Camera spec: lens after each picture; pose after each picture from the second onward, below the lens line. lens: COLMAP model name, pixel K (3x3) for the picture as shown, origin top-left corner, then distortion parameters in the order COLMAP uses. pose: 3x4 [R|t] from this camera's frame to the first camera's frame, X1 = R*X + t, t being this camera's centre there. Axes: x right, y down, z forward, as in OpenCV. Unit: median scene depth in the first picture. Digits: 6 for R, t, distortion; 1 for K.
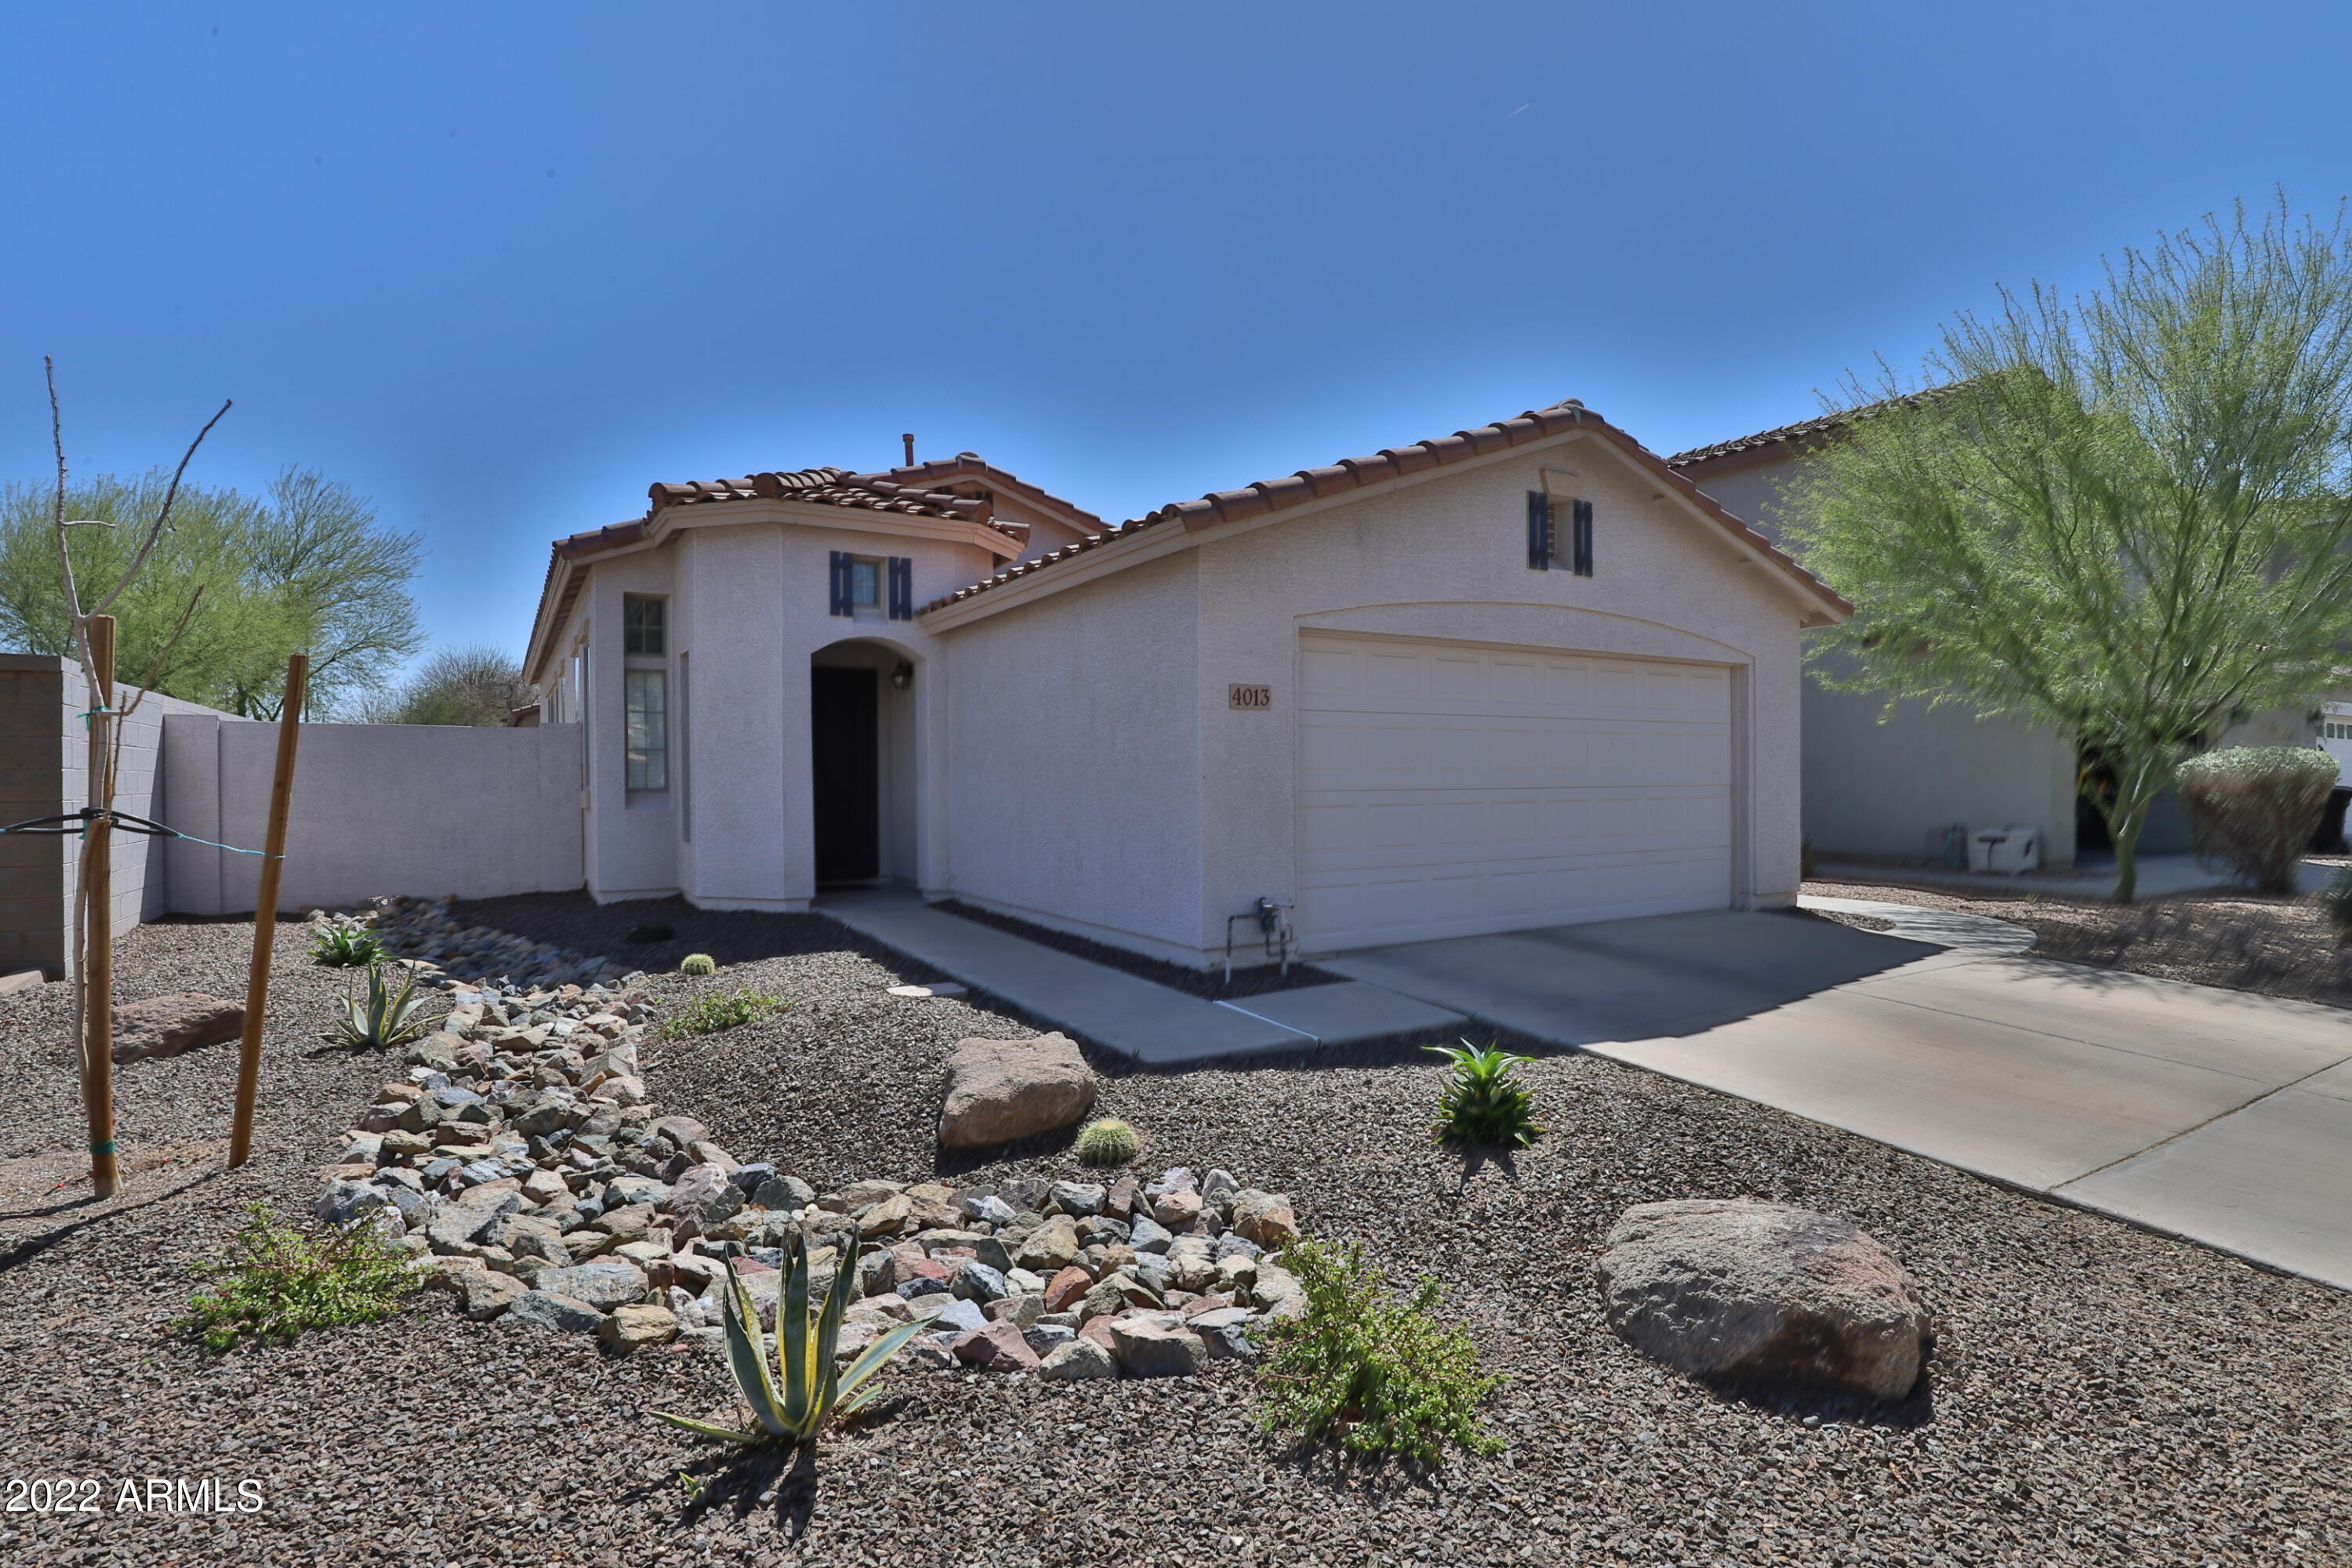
lens RADIAL K [[1132.1, 0, 1173.7], [0, 1132.1, 786.1], [0, 0, 1]] dist [-0.029179, 0.002502]
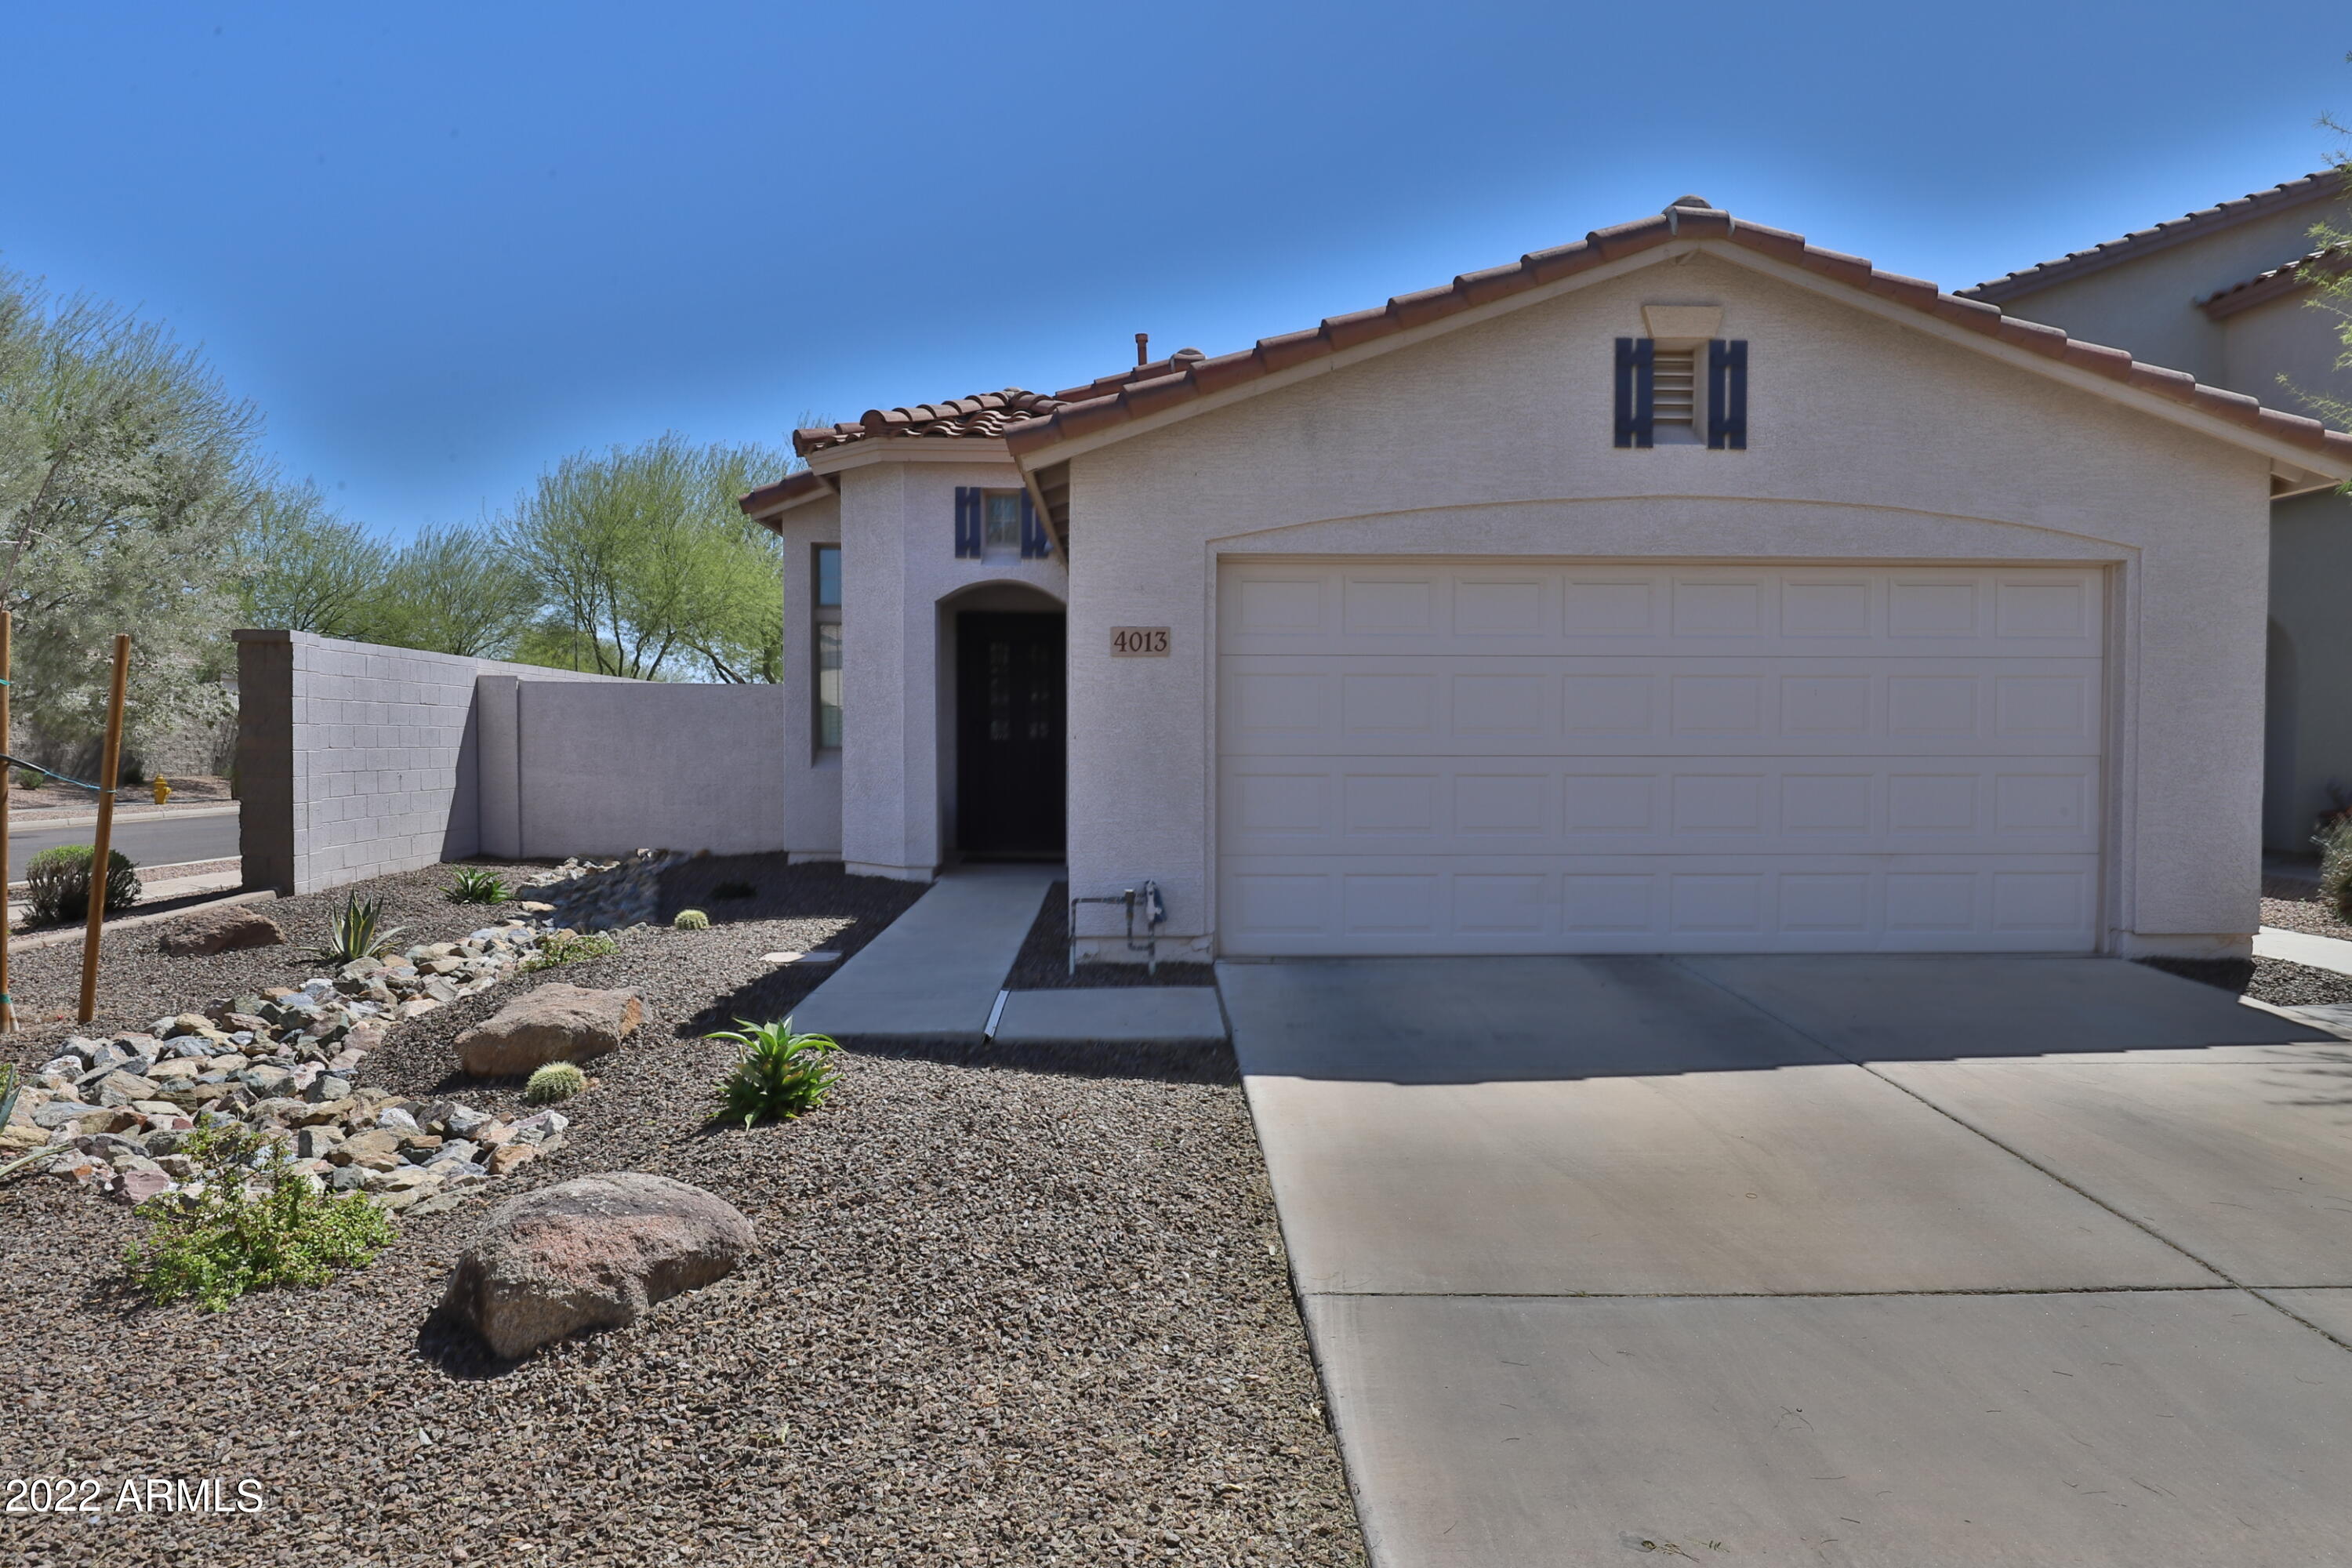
lens RADIAL K [[1492.9, 0, 1177.4], [0, 1492.9, 770.5], [0, 0, 1]] dist [-0.005555, 0.001011]
pose [[0.874724, 0.016846, -0.484328, 0.502573], [-0.010369, 0.999817, 0.016050, -0.000946], [0.484510, -0.009017, 0.874739, 0.035048]]
